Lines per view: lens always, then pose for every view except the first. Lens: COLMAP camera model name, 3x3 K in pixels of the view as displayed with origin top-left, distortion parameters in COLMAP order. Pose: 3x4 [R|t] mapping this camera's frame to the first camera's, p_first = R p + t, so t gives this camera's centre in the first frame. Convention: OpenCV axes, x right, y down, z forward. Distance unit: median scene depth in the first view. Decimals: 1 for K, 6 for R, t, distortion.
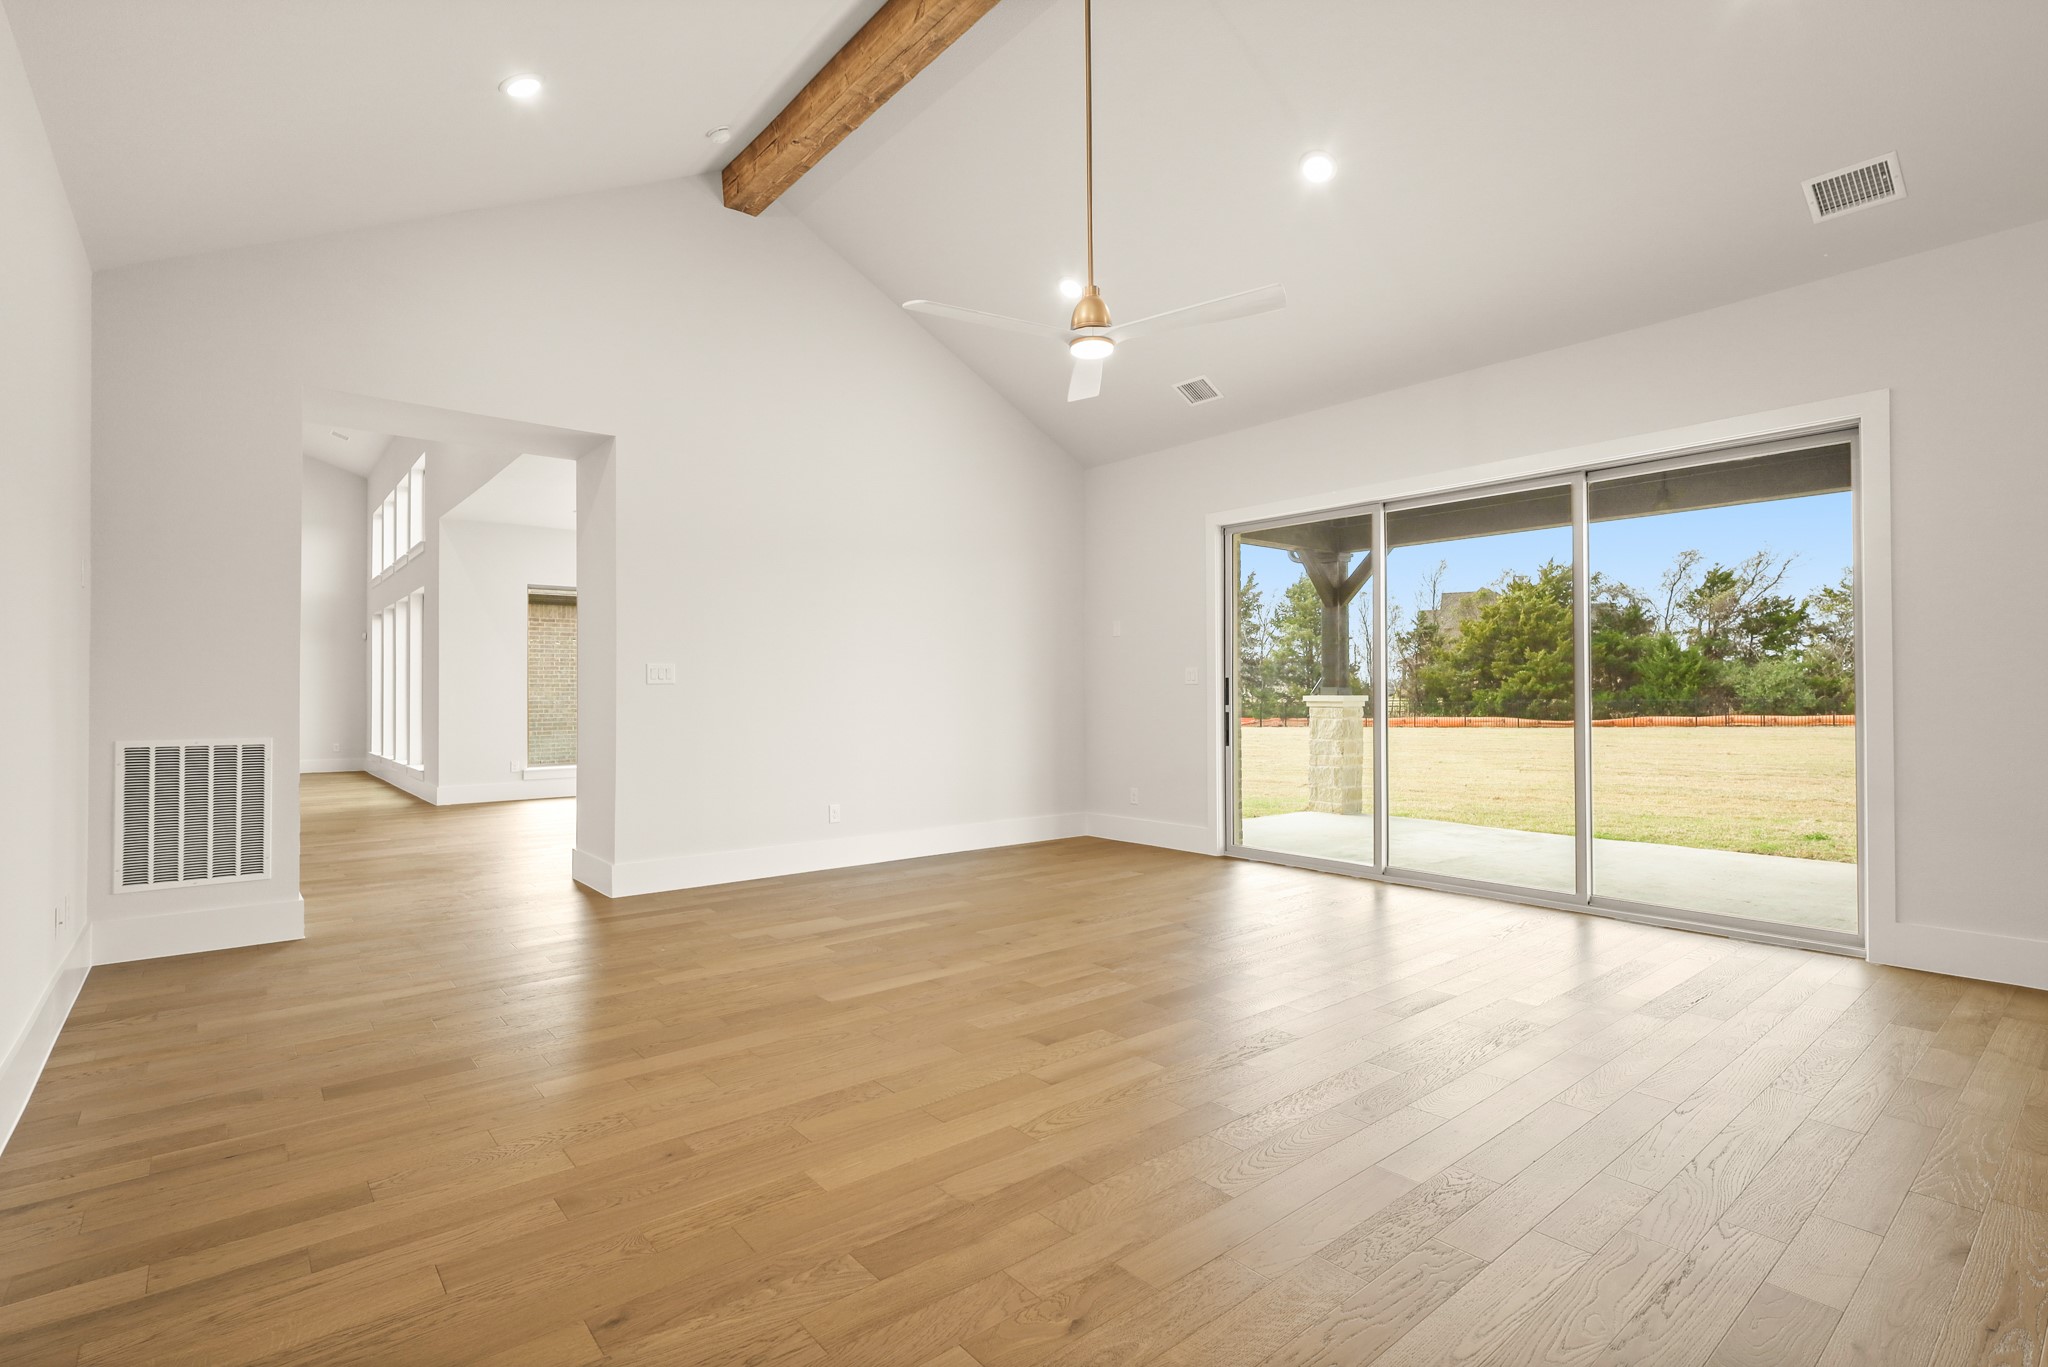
lens RADIAL K [[972.3, 0, 1027.7], [0, 972.3, 683.5], [0, 0, 1]] dist [-0.000588, -0.000143]
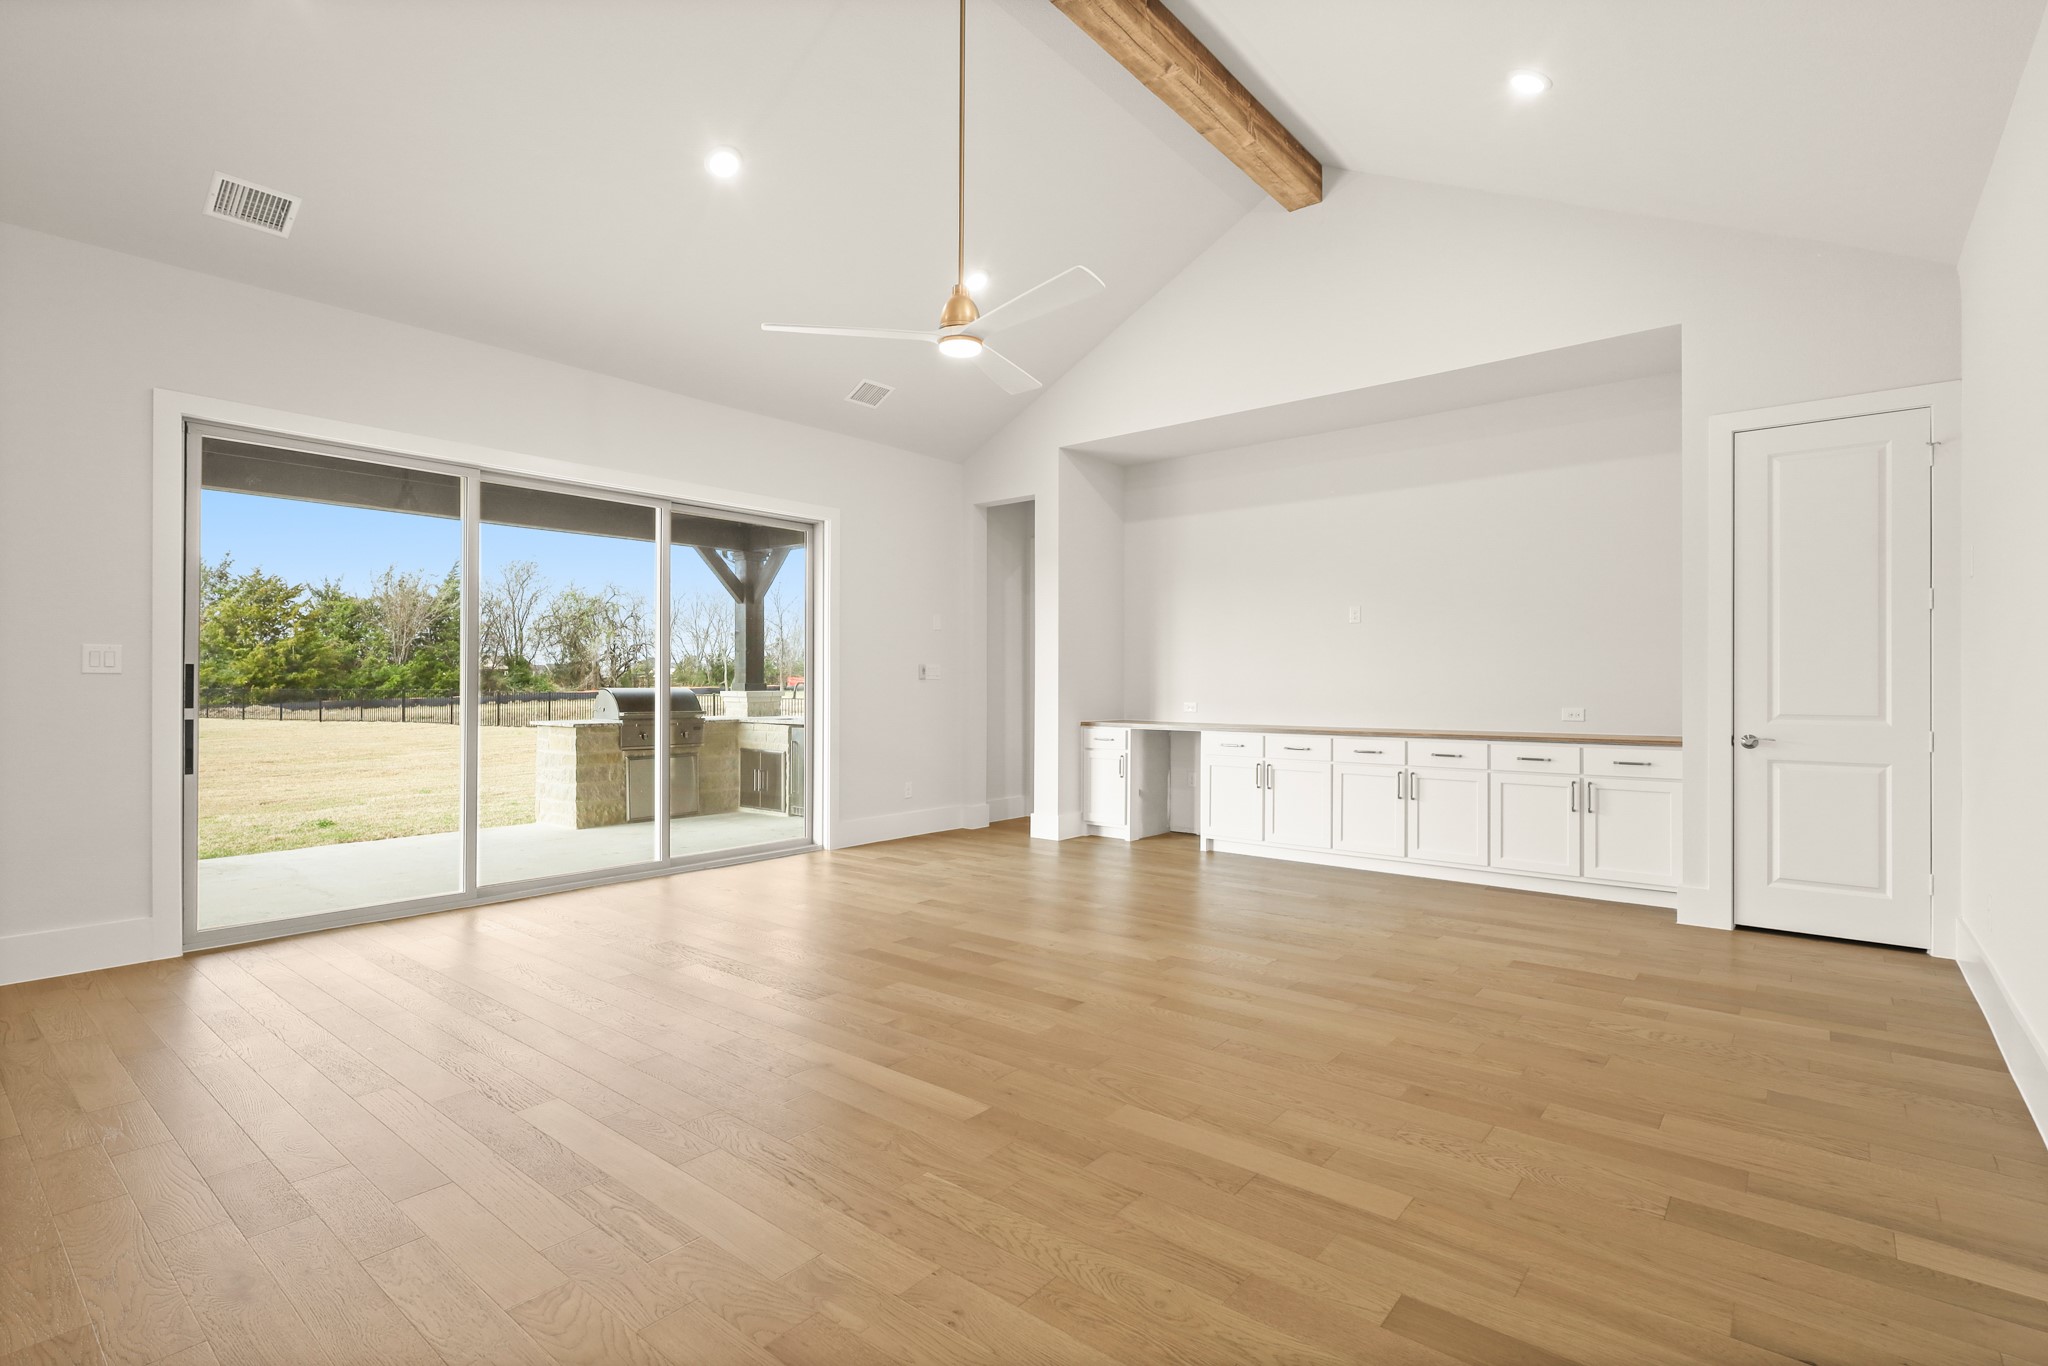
lens RADIAL K [[972.3, 0, 1013.2], [0, 972.3, 681.9], [0, 0, 1]] dist [-0.000588, -0.000143]
pose [[-0.181106, 0.009647, 0.983416, -0.526958], [-0.008822, 0.999896, -0.011433, 0.008454], [-0.983424, -0.010746, -0.181002, 0.634595]]
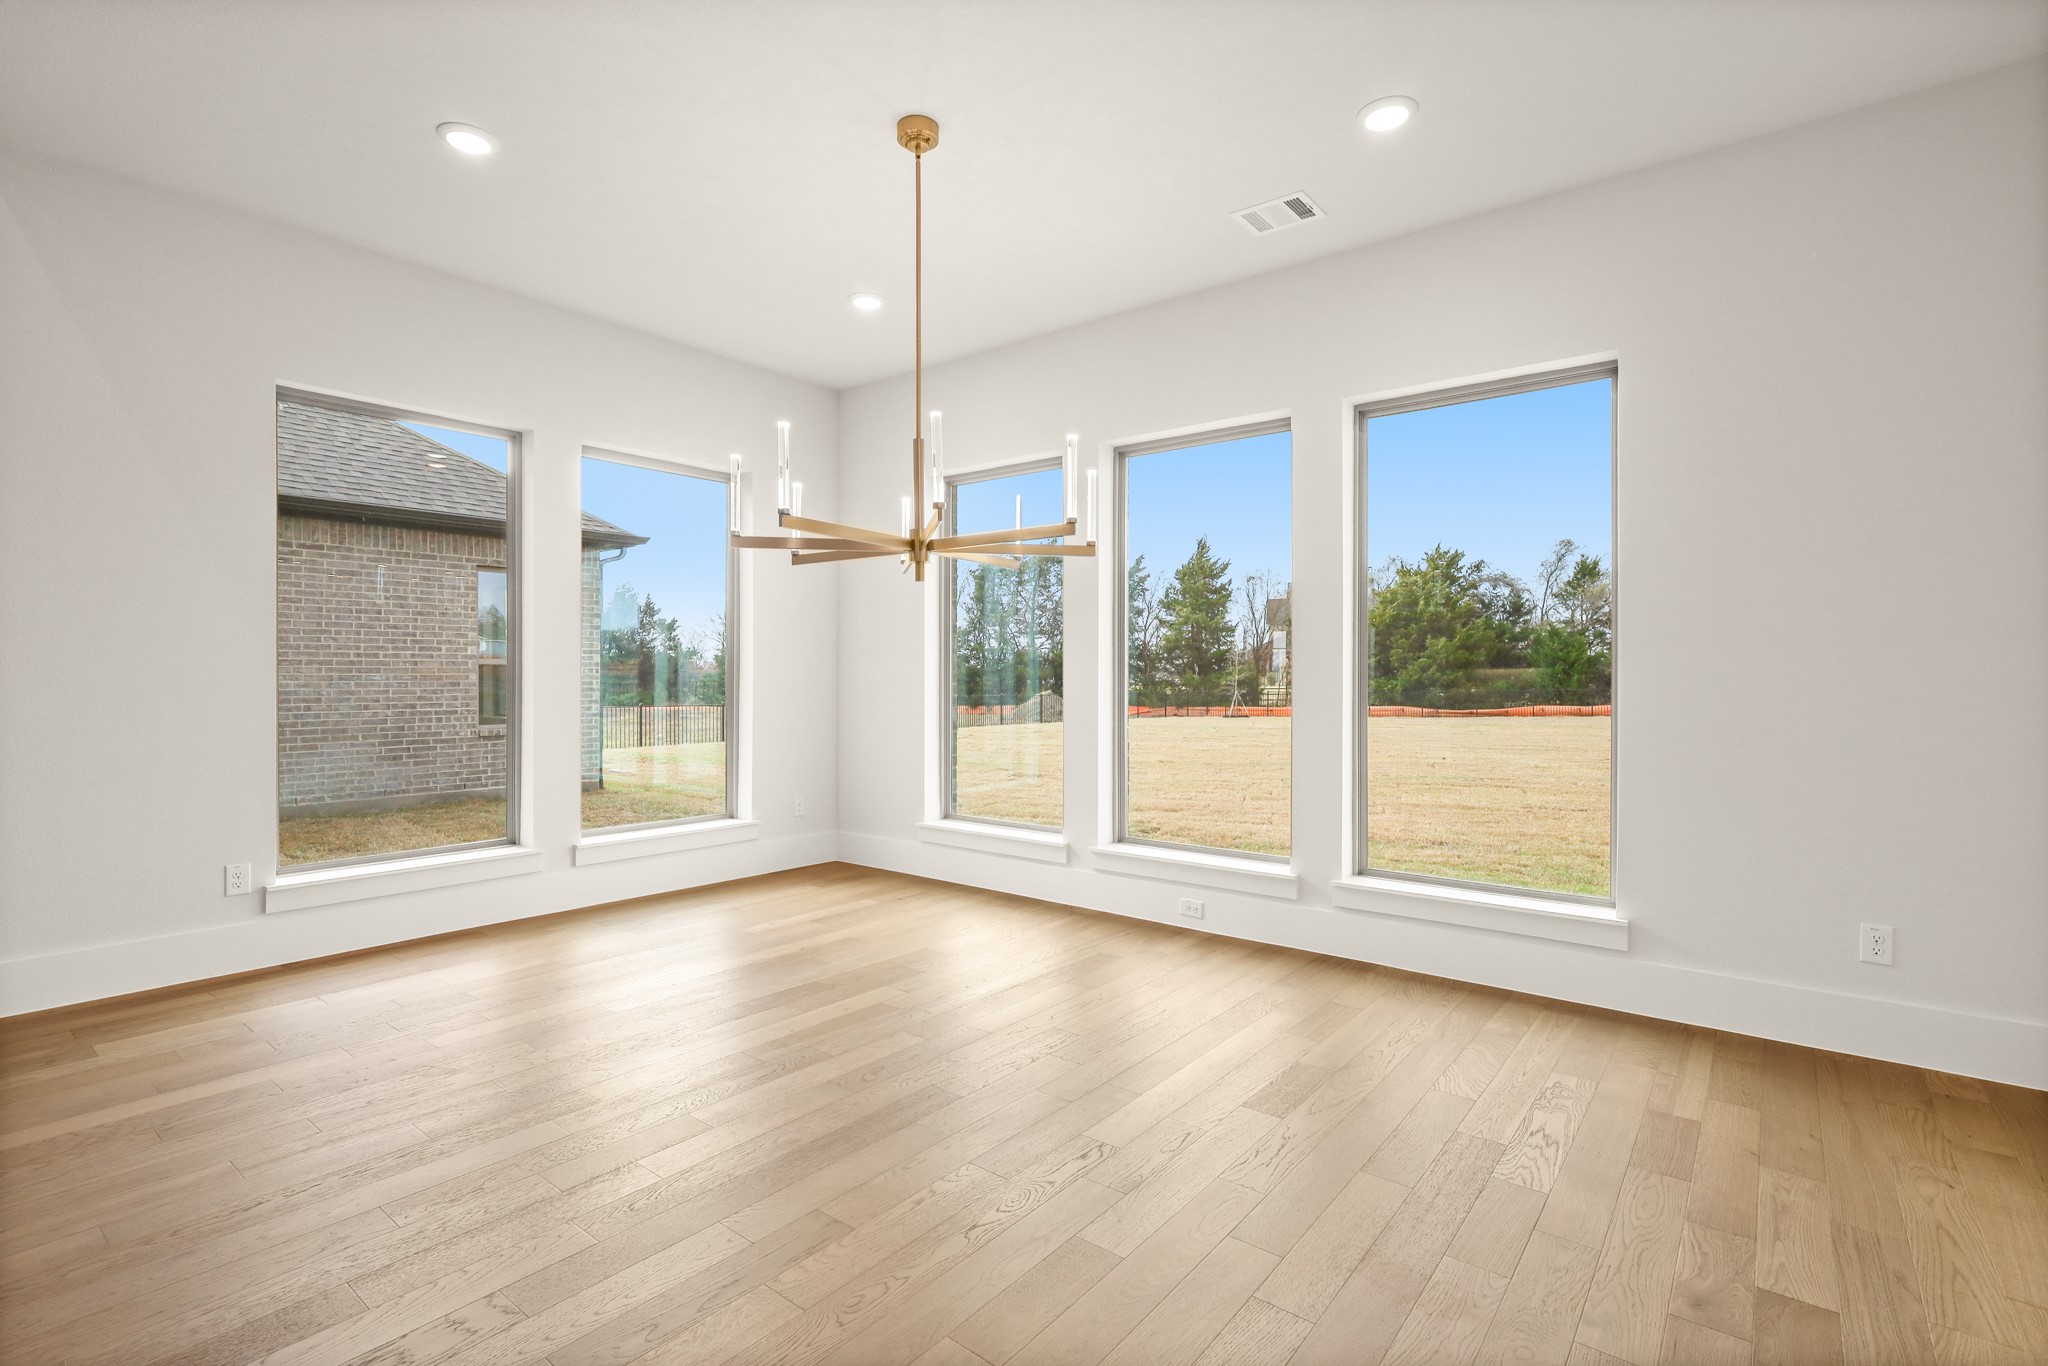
lens RADIAL K [[972.3, 0, 1030.0], [0, 972.3, 680.5], [0, 0, 1]] dist [-0.000588, -0.000143]
pose [[0.981811, 0.004772, 0.189802, -0.060547], [-0.006839, 0.999924, 0.010233, 0.001460], [-0.189739, -0.011344, 0.981769, 0.116209]]
